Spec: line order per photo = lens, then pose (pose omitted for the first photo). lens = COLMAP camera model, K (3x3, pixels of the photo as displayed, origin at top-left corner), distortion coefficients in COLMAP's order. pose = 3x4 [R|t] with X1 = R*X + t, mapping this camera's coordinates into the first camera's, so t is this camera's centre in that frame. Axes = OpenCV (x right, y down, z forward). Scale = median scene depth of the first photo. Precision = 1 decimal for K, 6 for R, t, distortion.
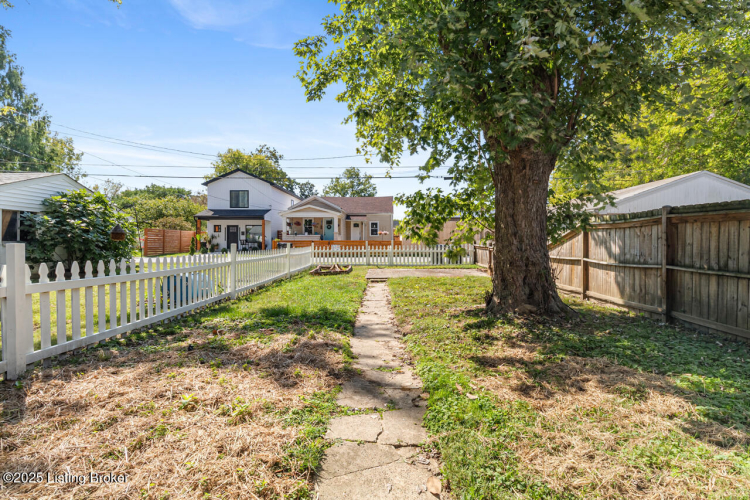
lens RADIAL K [[379.0, 0, 387.8], [0, 379.0, 244.5], [0, 0, 1]] dist [0.001625, 0.000614]
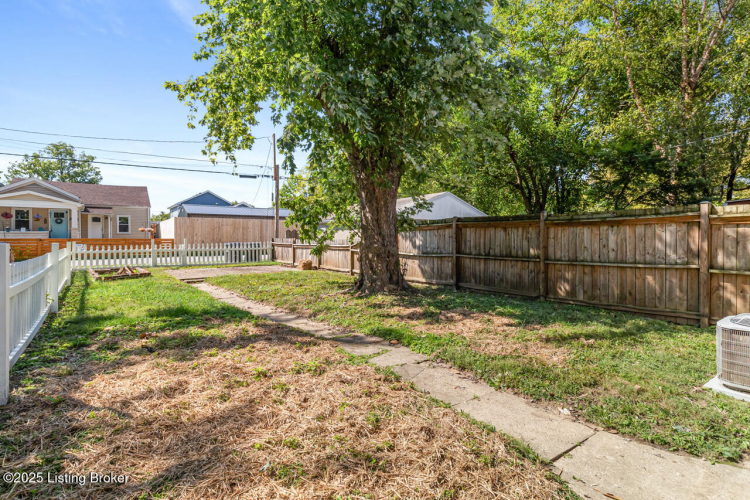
lens RADIAL K [[379.0, 0, 387.8], [0, 379.0, 244.5], [0, 0, 1]] dist [0.001625, 0.000614]
pose [[0.800112, -0.009946, 0.599768, -0.089544], [0.006755, 0.999949, 0.007571, 0.000132], [-0.599813, -0.002006, 0.800138, -0.020316]]
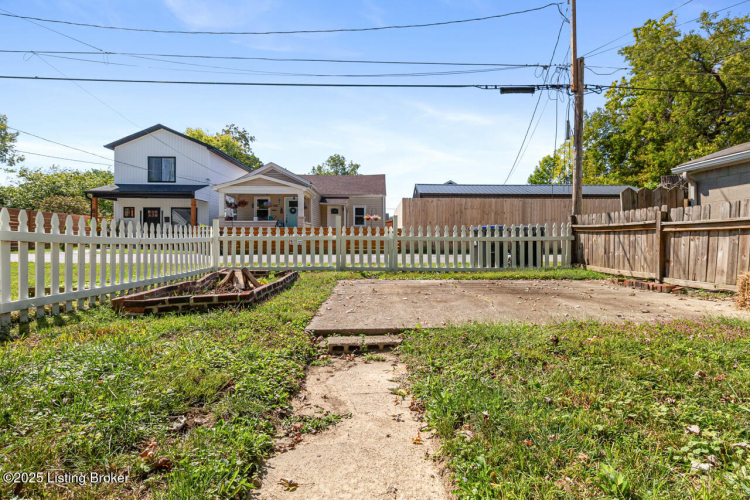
lens RADIAL K [[379.0, 0, 387.8], [0, 379.0, 244.5], [0, 0, 1]] dist [0.001625, 0.000614]
pose [[0.999447, 0.003530, 0.033053, -0.007037], [-0.003568, 0.999993, 0.001104, 0.014713], [-0.033048, -0.001221, 0.999453, 0.336869]]
